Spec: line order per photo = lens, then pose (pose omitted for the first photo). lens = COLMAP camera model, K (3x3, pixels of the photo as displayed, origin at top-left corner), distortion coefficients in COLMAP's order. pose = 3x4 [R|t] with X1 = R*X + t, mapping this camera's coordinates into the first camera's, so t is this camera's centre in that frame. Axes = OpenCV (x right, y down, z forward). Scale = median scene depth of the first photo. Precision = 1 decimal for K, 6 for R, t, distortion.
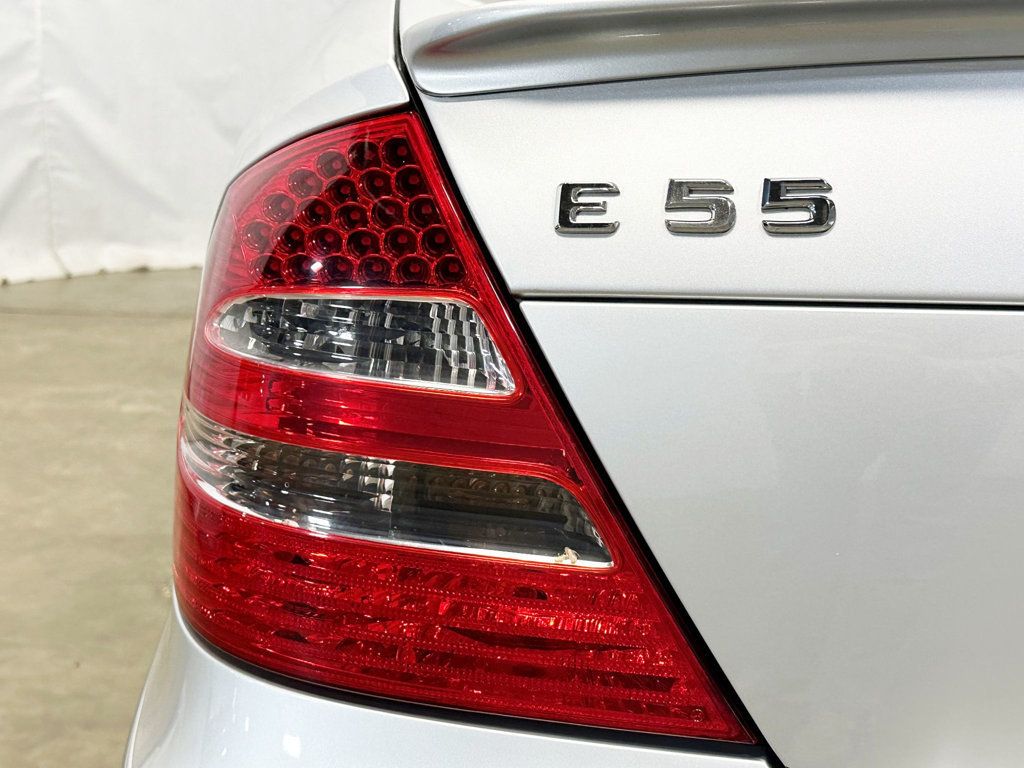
lens RADIAL K [[1415.0, 0, 513.2], [0, 1415.0, 405.1], [0, 0, 1]] dist [0.112872, -0.007790]
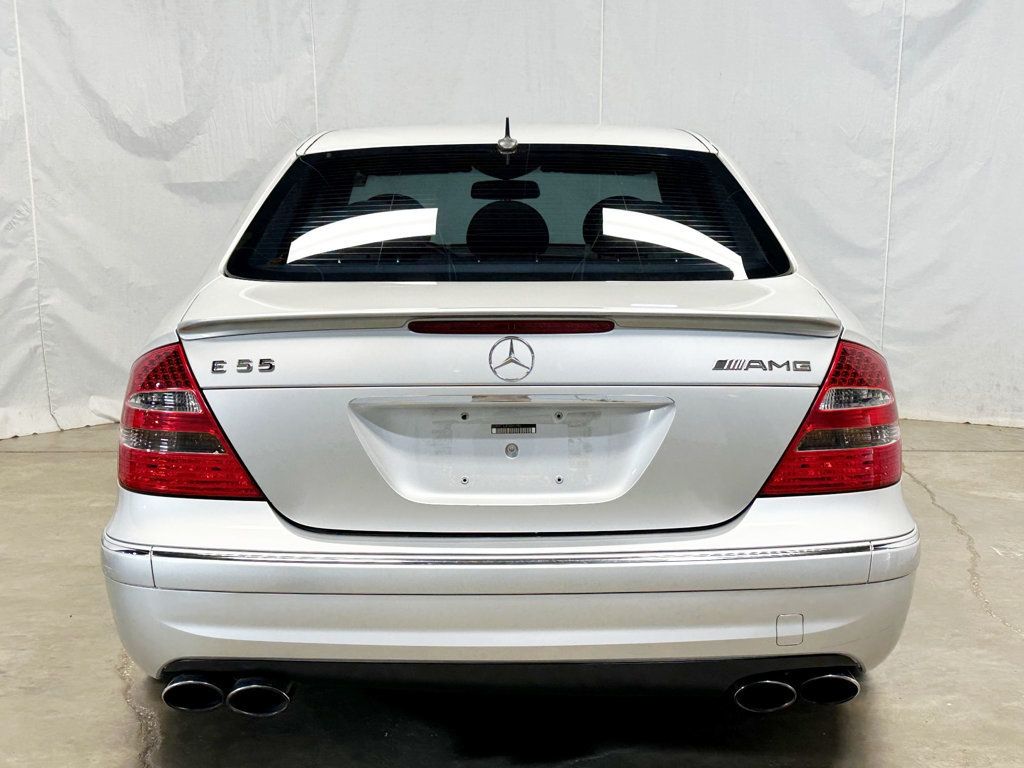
lens RADIAL K [[1538.8, 0, 512.0], [0, 1538.8, 384.0], [0, 0, 1]] dist [0.162778, 0.058568]
pose [[0.999534, -0.030063, 0.005202, 0.830467], [0.030481, 0.991328, -0.127831, 0.483650], [-0.001314, 0.127930, 0.991782, -3.268605]]
